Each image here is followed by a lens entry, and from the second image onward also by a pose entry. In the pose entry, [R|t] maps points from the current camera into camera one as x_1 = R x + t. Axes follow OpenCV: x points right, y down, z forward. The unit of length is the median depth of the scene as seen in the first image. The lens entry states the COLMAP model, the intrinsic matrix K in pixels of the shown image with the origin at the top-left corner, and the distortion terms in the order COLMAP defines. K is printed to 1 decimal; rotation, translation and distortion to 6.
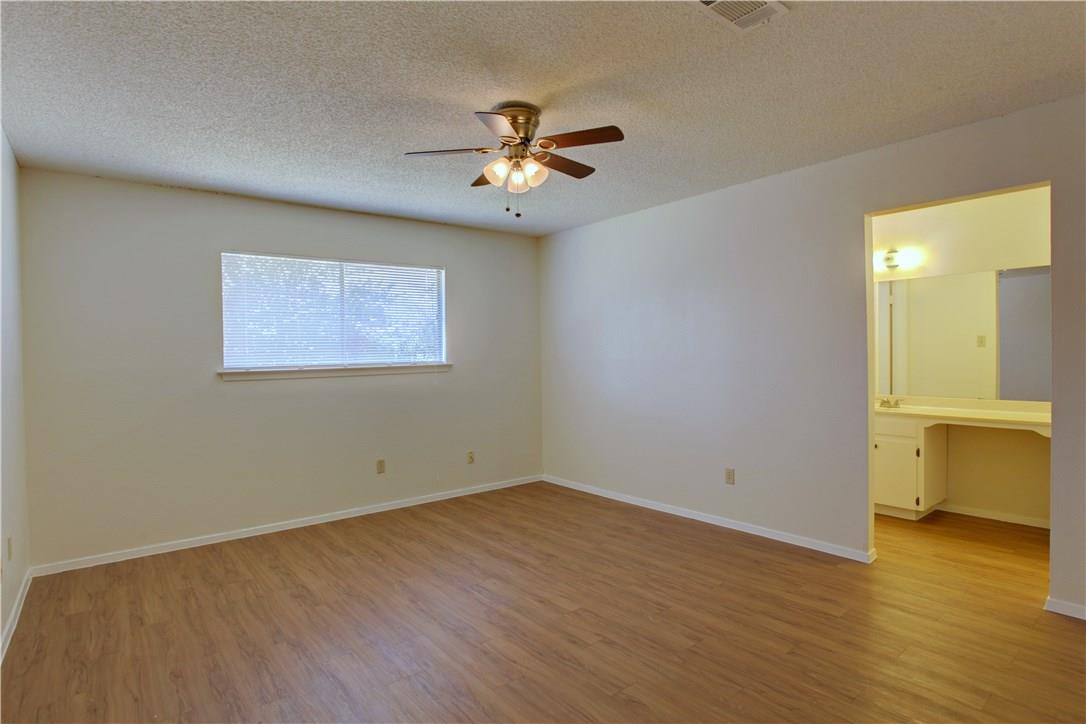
lens RADIAL K [[561.8, 0, 538.0], [0, 561.8, 360.4], [0, 0, 1]] dist [-0.072105, 0.032600]
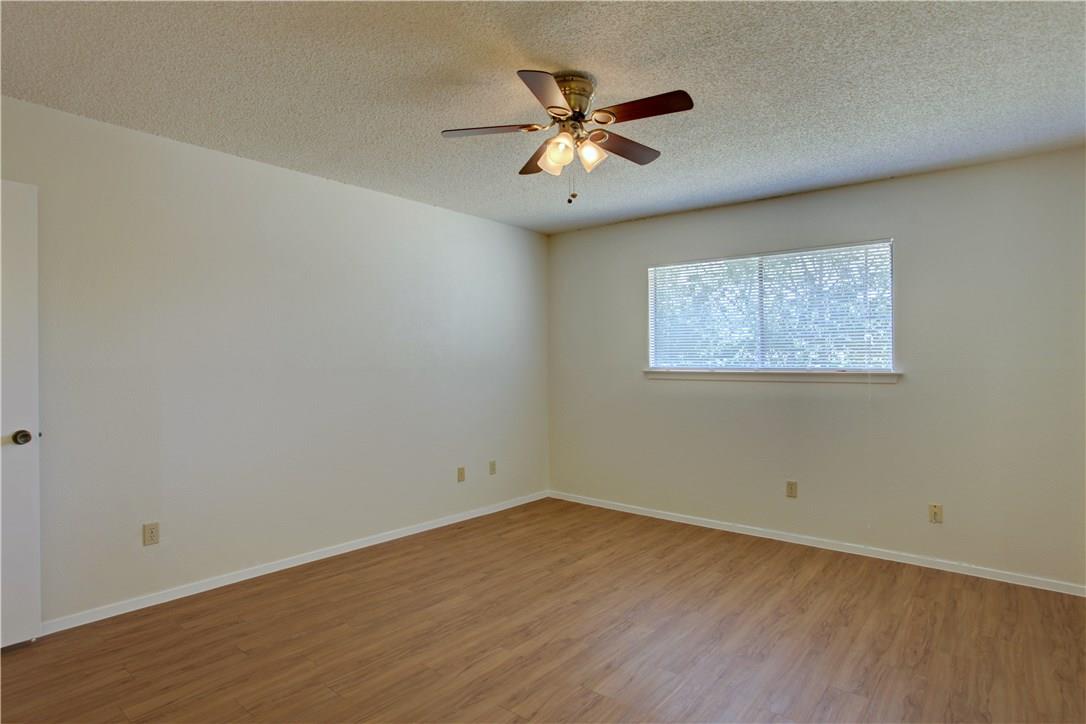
lens RADIAL K [[561.8, 0, 538.0], [0, 561.8, 360.4], [0, 0, 1]] dist [-0.072105, 0.032600]
pose [[0.220655, 0.013107, -0.975264, 0.561694], [-0.025137, 0.999654, 0.007748, -0.004395], [0.975028, 0.022806, 0.220909, 0.541854]]
